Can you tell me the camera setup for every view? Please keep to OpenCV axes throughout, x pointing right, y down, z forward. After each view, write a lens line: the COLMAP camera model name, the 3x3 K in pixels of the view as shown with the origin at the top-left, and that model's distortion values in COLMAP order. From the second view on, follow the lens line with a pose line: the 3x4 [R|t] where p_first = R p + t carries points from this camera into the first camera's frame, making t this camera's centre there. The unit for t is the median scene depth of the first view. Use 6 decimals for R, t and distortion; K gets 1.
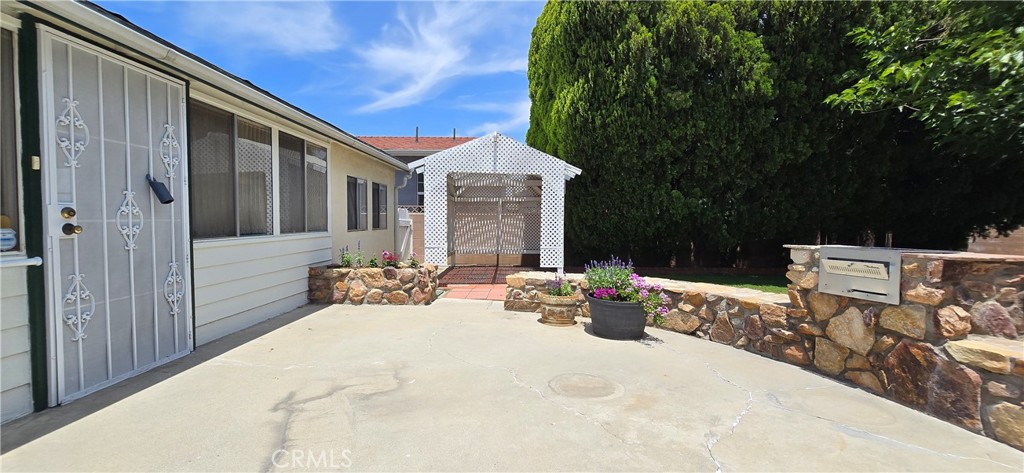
lens RADIAL K [[419.2, 0, 508.8], [0, 419.2, 233.8], [0, 0, 1]] dist [0.000104, -0.000448]
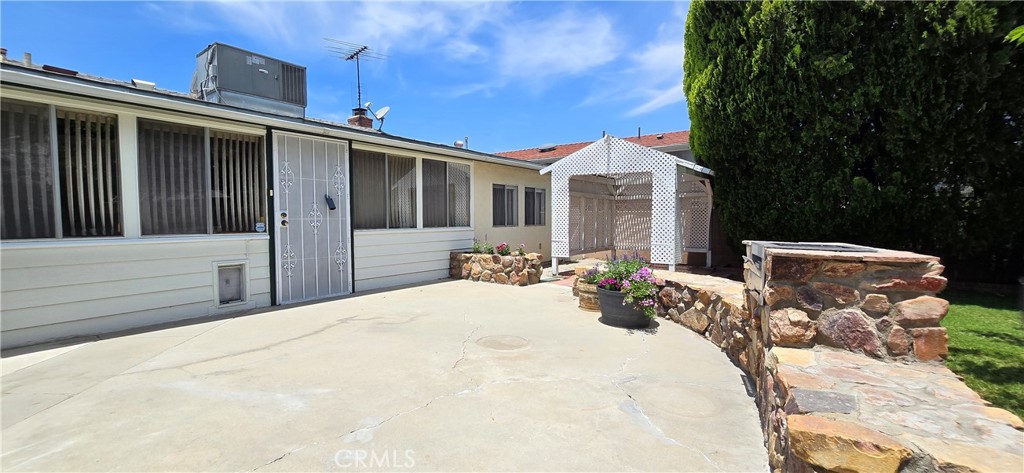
lens RADIAL K [[419.2, 0, 513.6], [0, 419.2, 236.9], [0, 0, 1]] dist [0.000104, -0.000448]
pose [[0.813232, 0.017324, -0.581682, 0.637392], [-0.011562, 0.999840, 0.013613, 0.009685], [0.581825, -0.004345, 0.813302, -0.029486]]
